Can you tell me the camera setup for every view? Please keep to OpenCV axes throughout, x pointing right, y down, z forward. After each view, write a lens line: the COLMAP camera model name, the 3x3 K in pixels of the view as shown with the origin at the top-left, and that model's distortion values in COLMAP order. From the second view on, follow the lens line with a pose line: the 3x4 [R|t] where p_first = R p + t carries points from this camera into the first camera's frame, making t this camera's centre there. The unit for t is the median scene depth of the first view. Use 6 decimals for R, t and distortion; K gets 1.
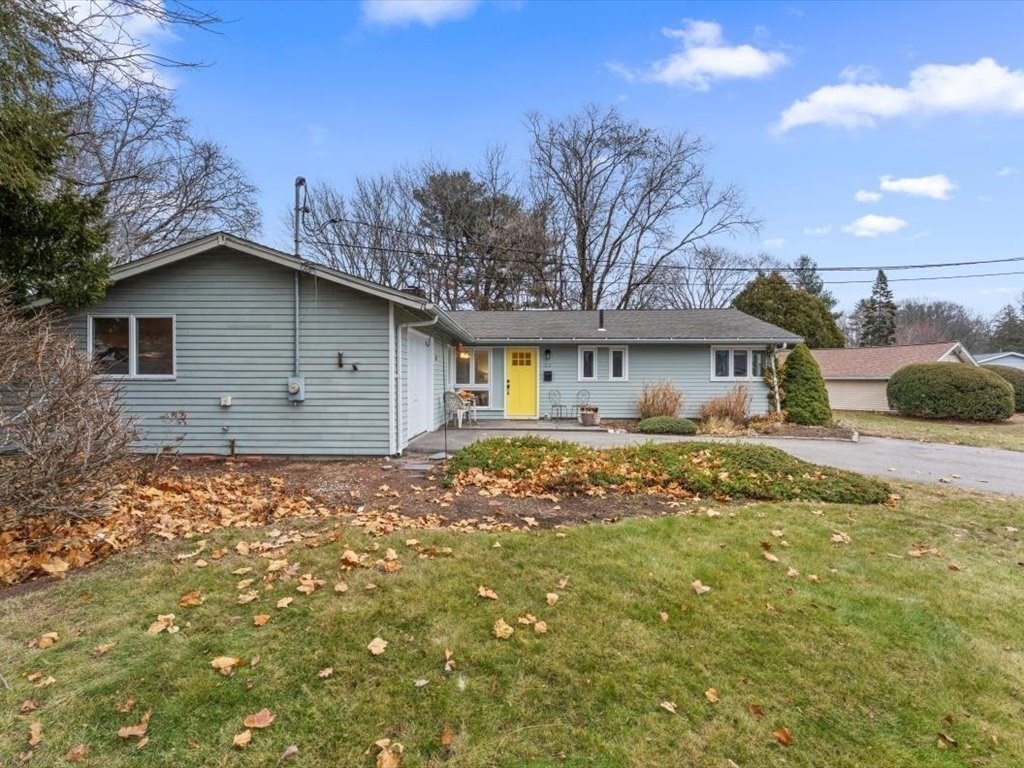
lens RADIAL K [[471.6, 0, 512.3], [0, 471.6, 387.0], [0, 0, 1]] dist [-0.000656, -0.000917]
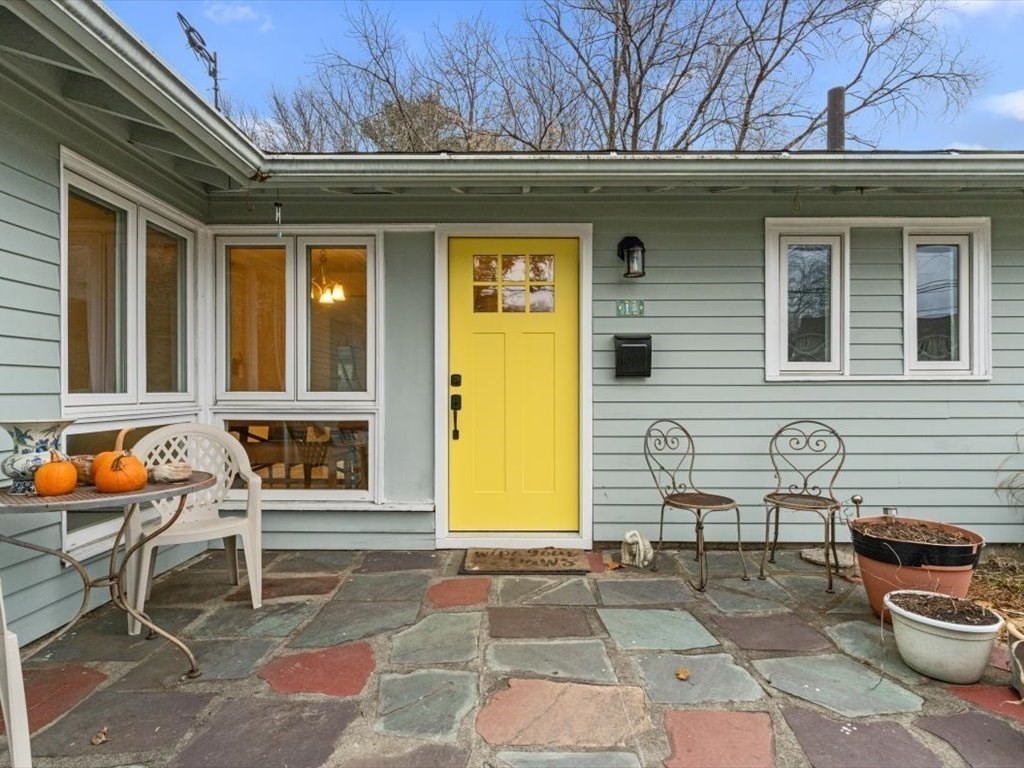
lens RADIAL K [[506.5, 0, 509.4], [0, 506.5, 400.1], [0, 0, 1]] dist [-0.006805, 0.000116]
pose [[0.999903, -0.002506, 0.013673, 0.014514], [0.002311, 0.999896, 0.014243, -0.006219], [-0.013708, -0.014210, 0.999805, 0.754168]]
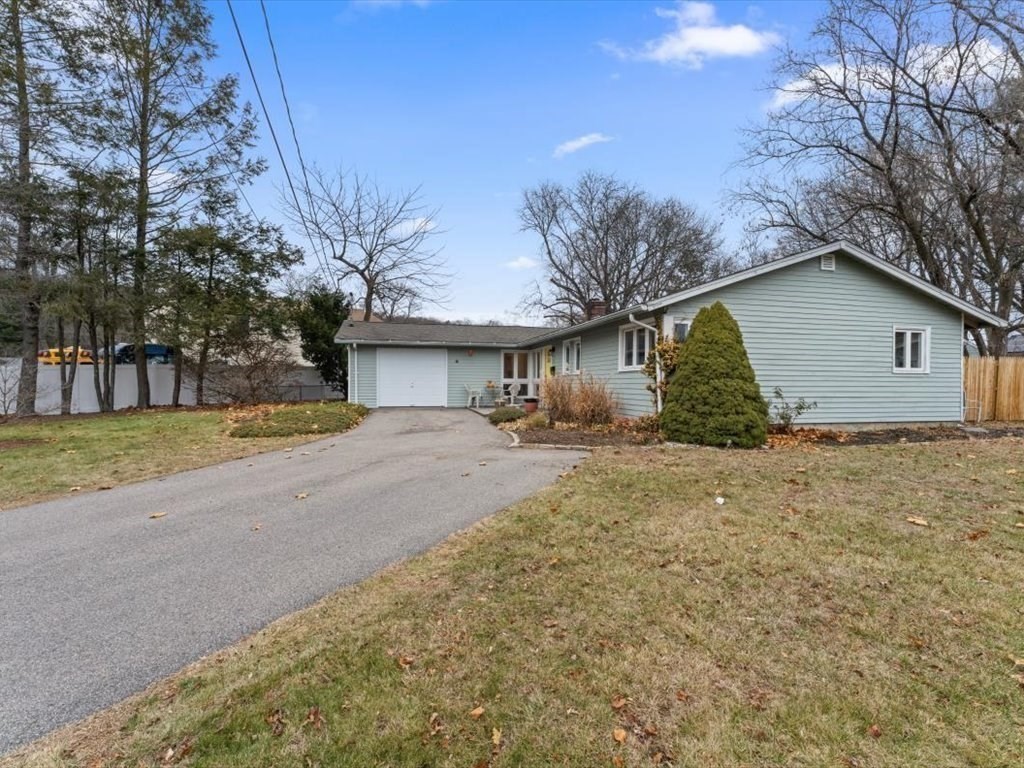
lens RADIAL K [[471.6, 0, 512.3], [0, 471.6, 387.0], [0, 0, 1]] dist [-0.000656, -0.000917]
pose [[0.265703, 0.002150, -0.964053, 1.142853], [-0.023686, 0.999710, -0.004298, 0.022905], [0.963764, 0.023977, 0.265676, 0.600041]]
